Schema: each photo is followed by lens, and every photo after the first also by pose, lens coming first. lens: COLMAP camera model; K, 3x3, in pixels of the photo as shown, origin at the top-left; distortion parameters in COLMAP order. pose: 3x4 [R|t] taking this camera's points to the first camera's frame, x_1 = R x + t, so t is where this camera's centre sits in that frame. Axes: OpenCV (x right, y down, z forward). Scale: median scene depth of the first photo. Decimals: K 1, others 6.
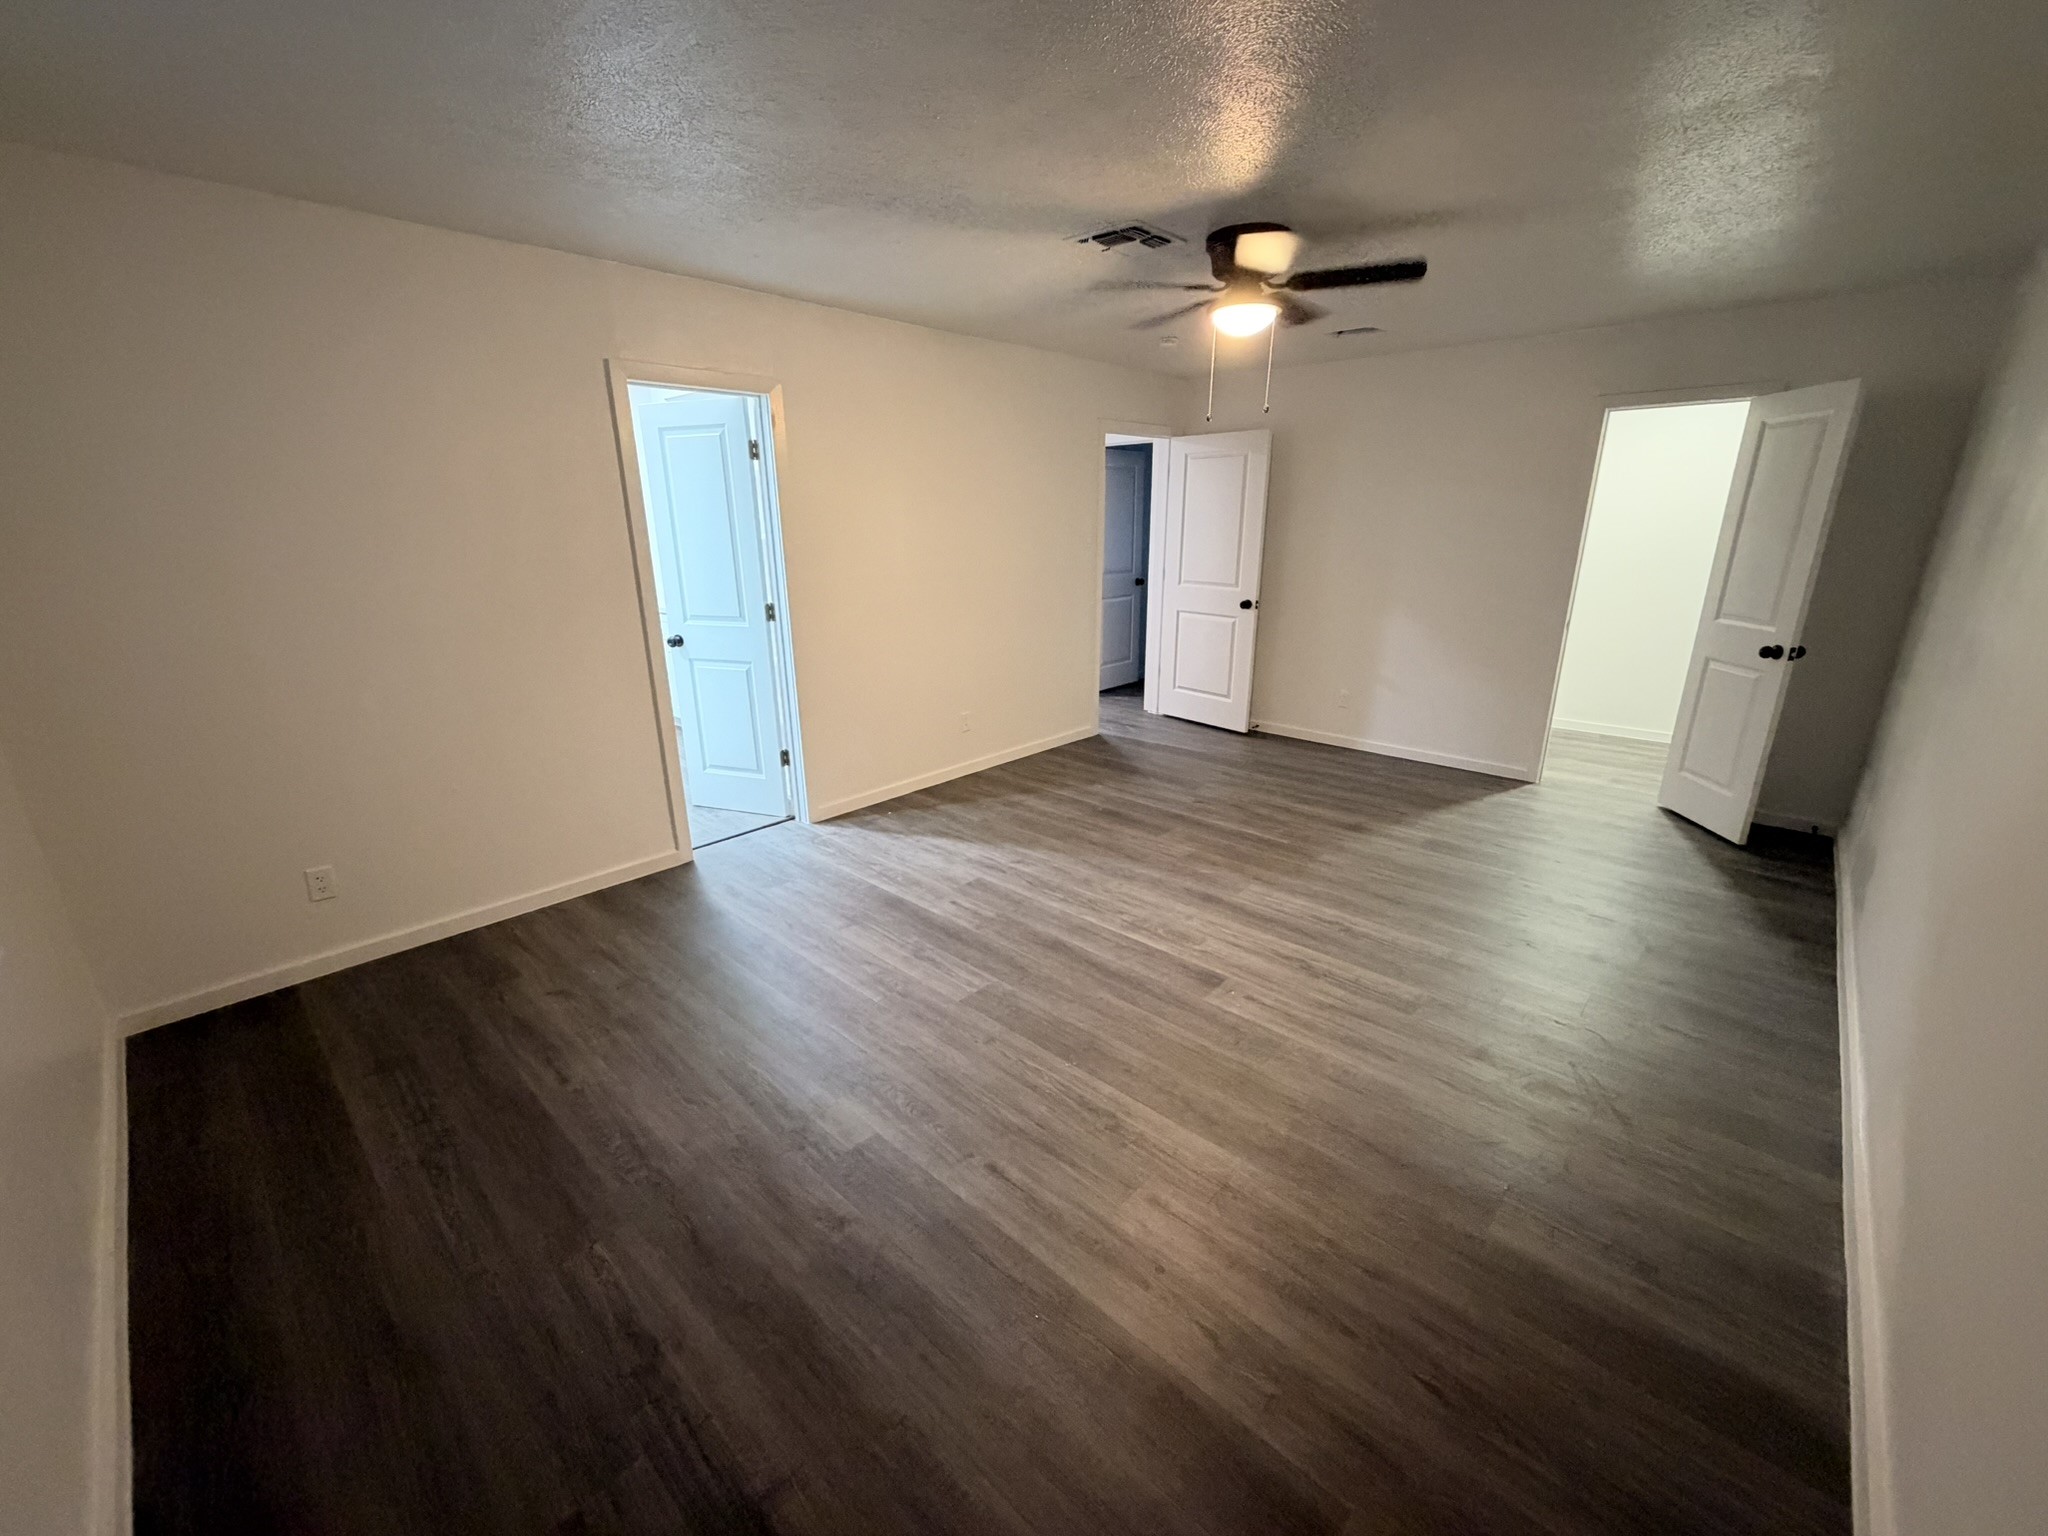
lens RADIAL K [[819.9, 0, 1019.8], [0, 819.9, 767.7], [0, 0, 1]] dist [0.000523, -0.002124]
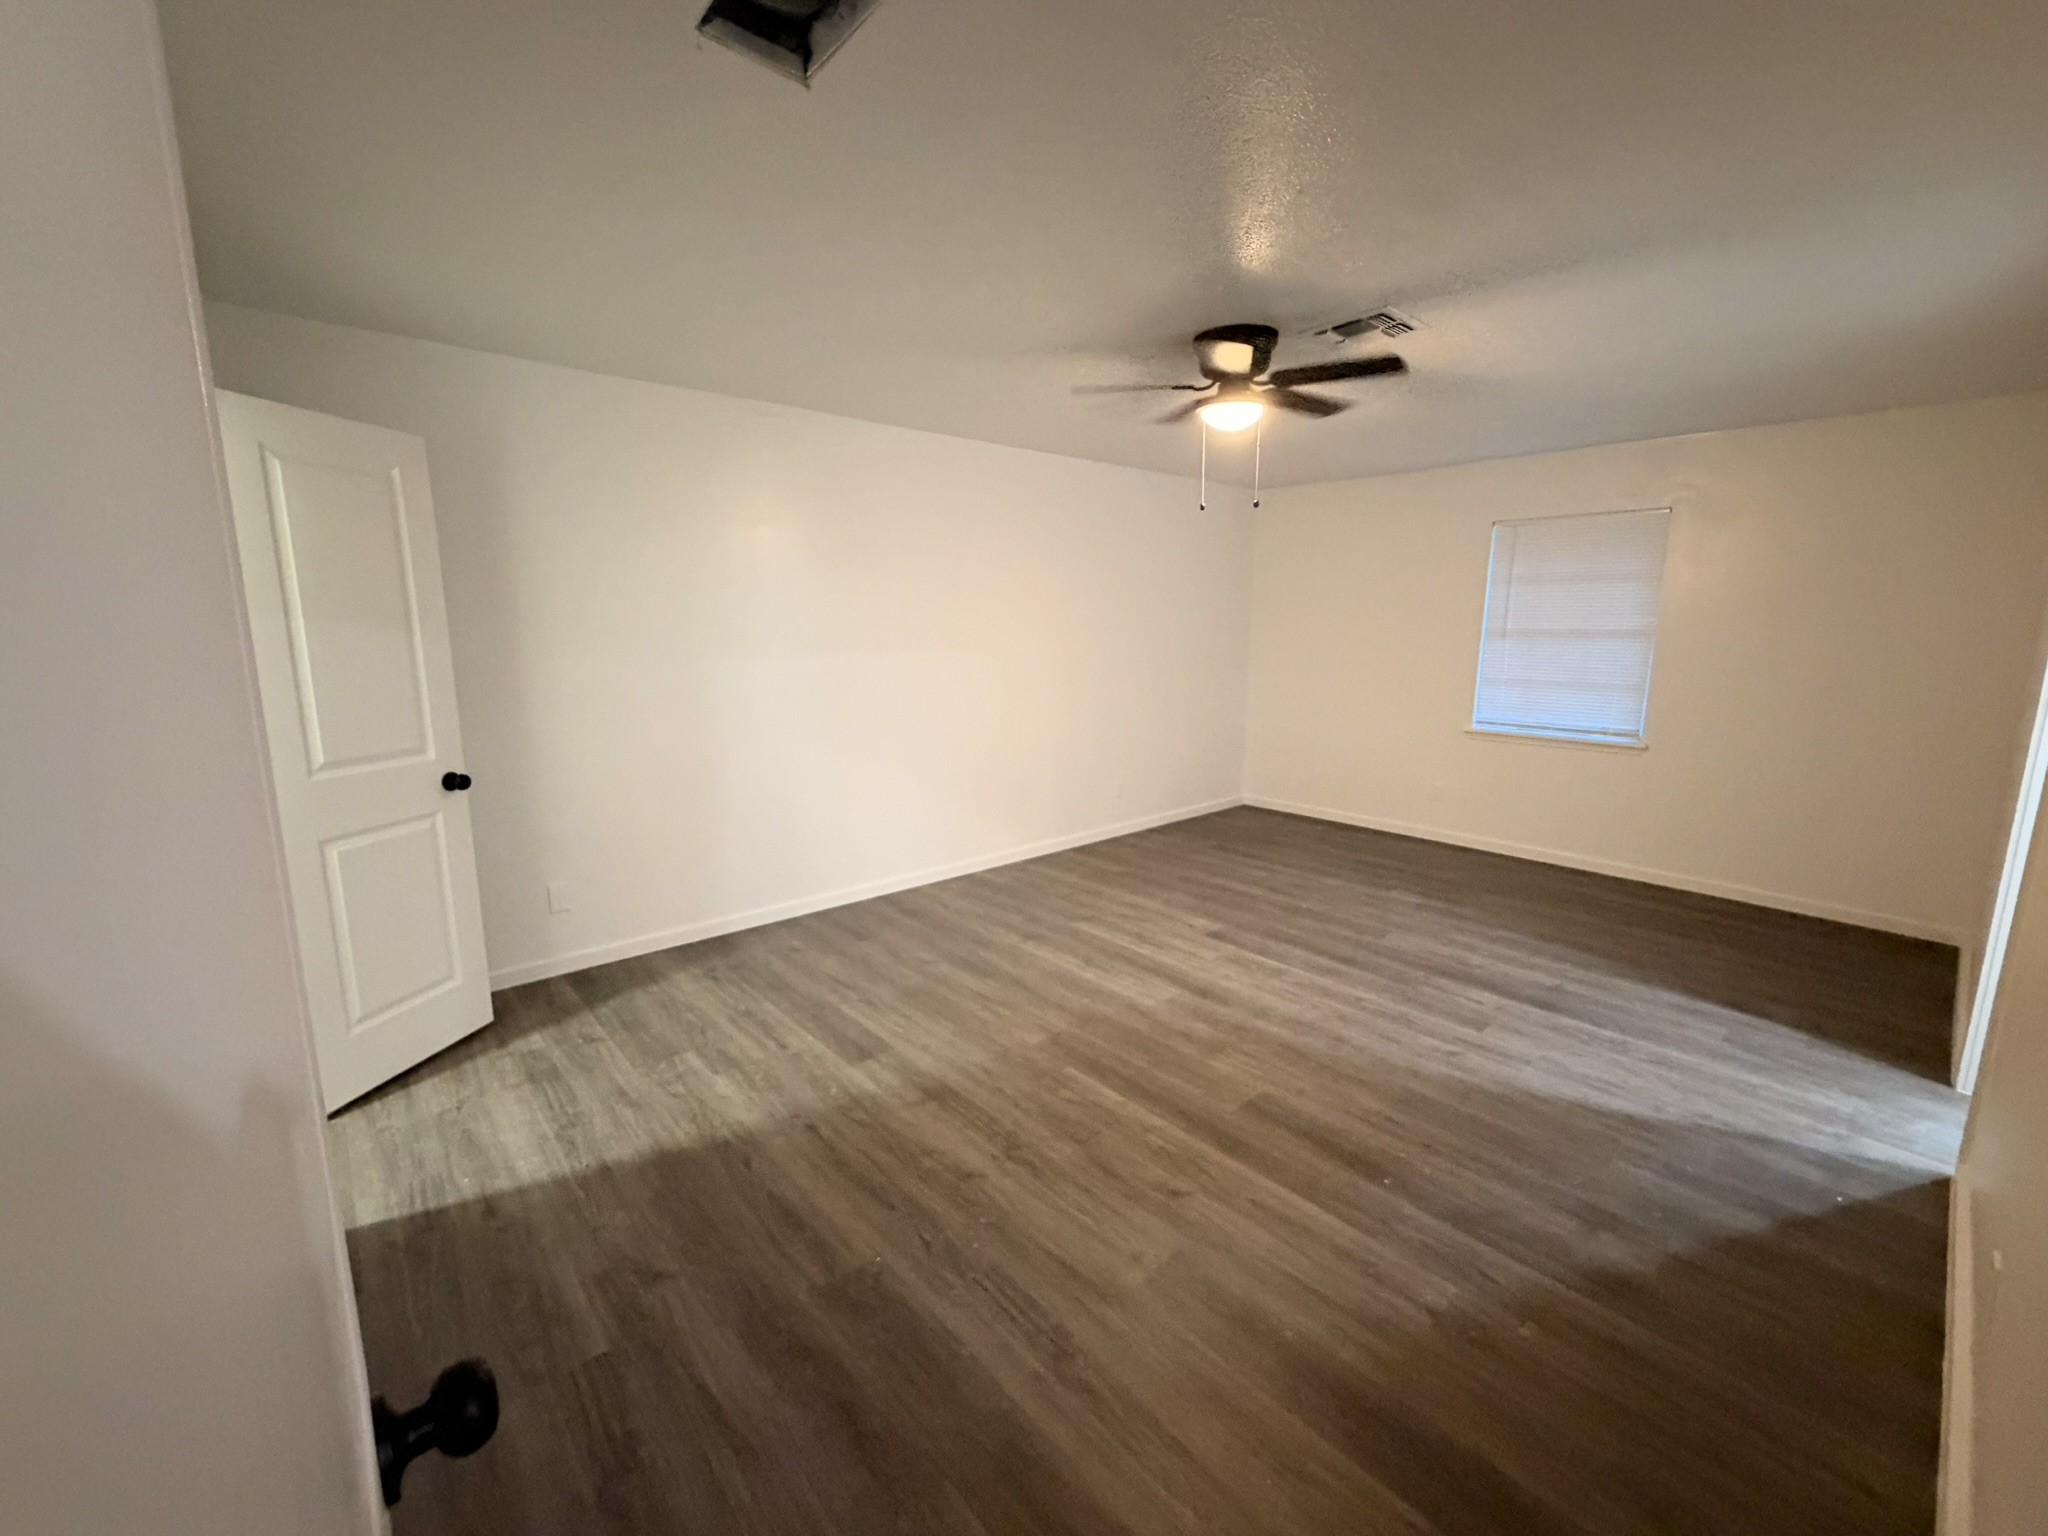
lens RADIAL K [[819.9, 0, 1019.8], [0, 819.9, 767.7], [0, 0, 1]] dist [0.000523, -0.002124]
pose [[-0.995326, -0.014902, 0.095420, 0.329607], [0.030576, 0.888577, 0.457708, -0.480525], [-0.091609, 0.458486, -0.883967, 1.610936]]
